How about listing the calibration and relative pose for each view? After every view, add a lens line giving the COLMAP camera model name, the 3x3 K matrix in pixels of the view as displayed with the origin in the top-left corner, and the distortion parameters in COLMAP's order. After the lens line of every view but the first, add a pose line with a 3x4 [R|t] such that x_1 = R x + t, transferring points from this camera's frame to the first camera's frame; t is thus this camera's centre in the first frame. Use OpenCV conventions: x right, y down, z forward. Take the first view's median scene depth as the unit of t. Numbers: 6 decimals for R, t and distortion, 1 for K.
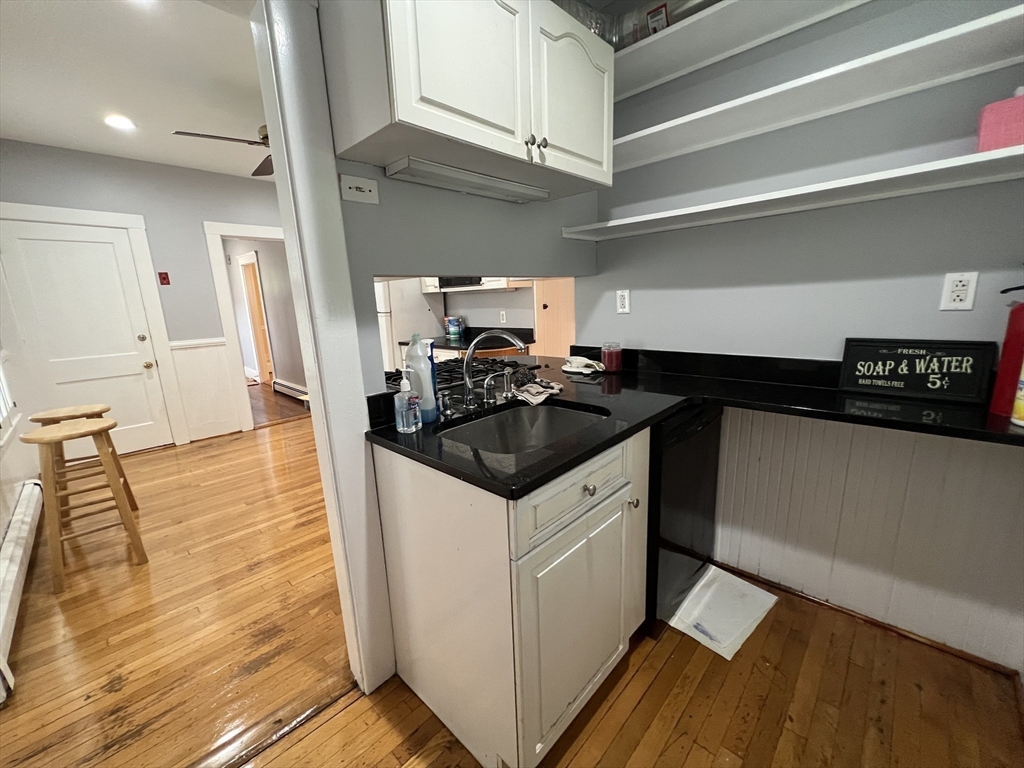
lens RADIAL K [[410.7, 0, 511.7], [0, 410.7, 383.1], [0, 0, 1]] dist [-0.000677, 0.000183]
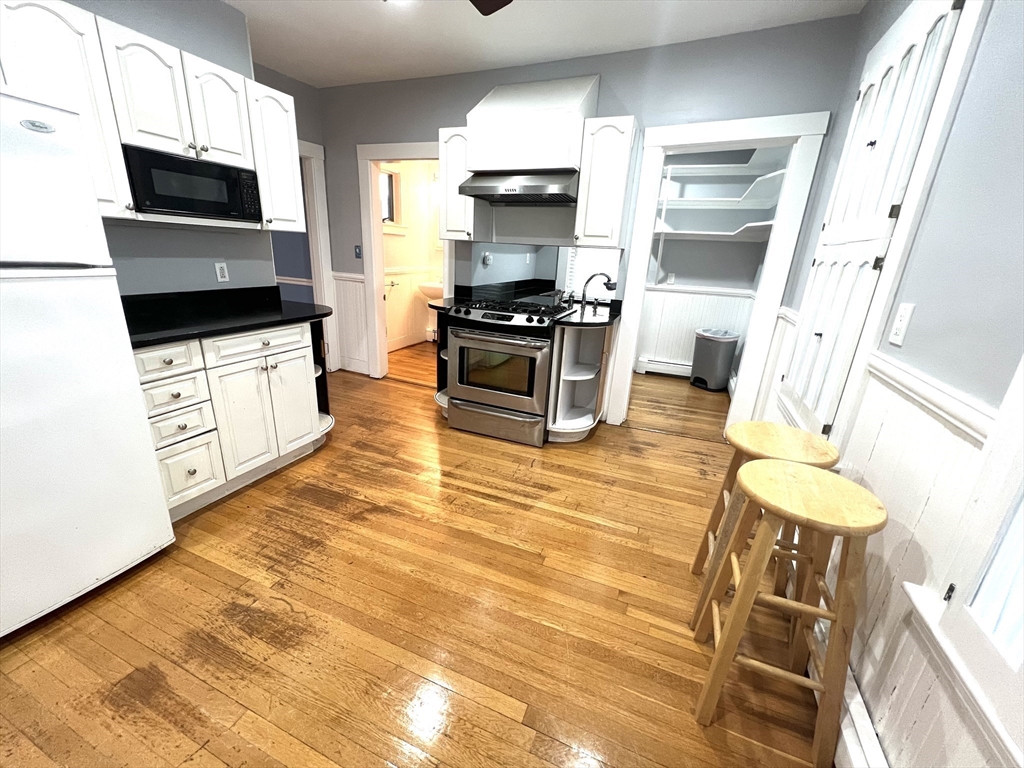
lens RADIAL K [[410.7, 0, 508.3], [0, 410.7, 384.3], [0, 0, 1]] dist [-0.000677, 0.000183]
pose [[-0.362219, -0.261943, 0.894530, -0.825588], [0.158673, 0.928364, 0.336101, -0.146838], [-0.918488, 0.263680, -0.294707, 0.844504]]
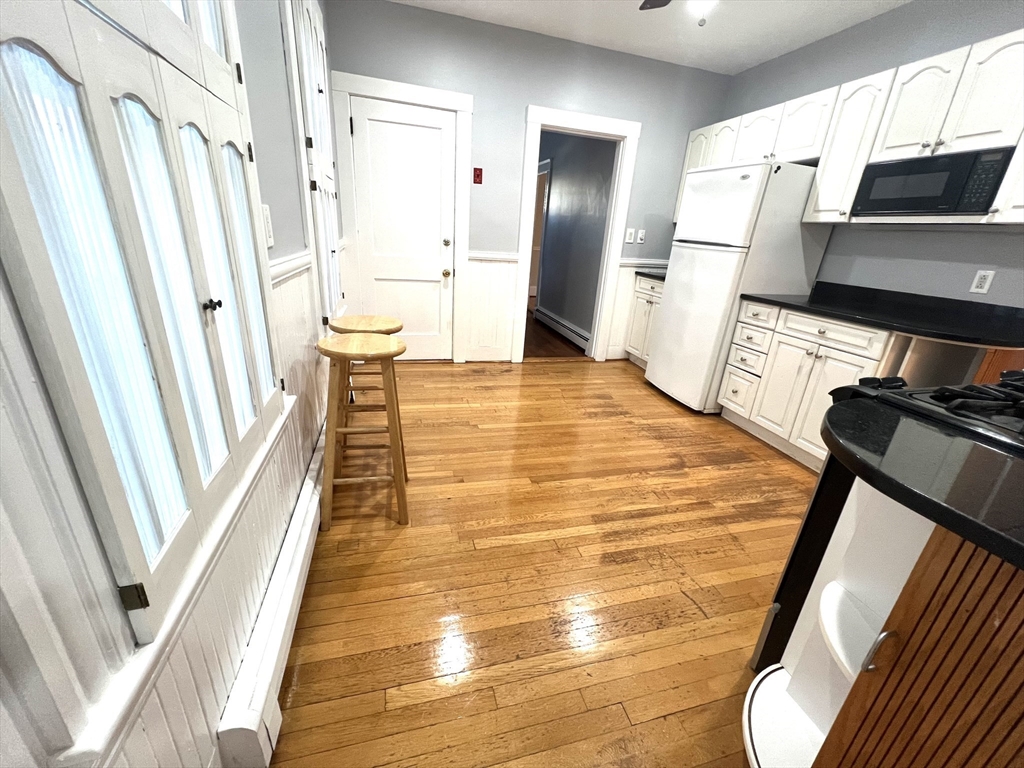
lens RADIAL K [[410.7, 0, 510.9], [0, 410.7, 383.7], [0, 0, 1]] dist [-0.000677, 0.000183]
pose [[0.854115, 0.270249, -0.444356, -0.278245], [-0.203504, 0.959933, 0.192650, -0.012276], [0.478616, -0.074117, 0.874890, 0.235700]]
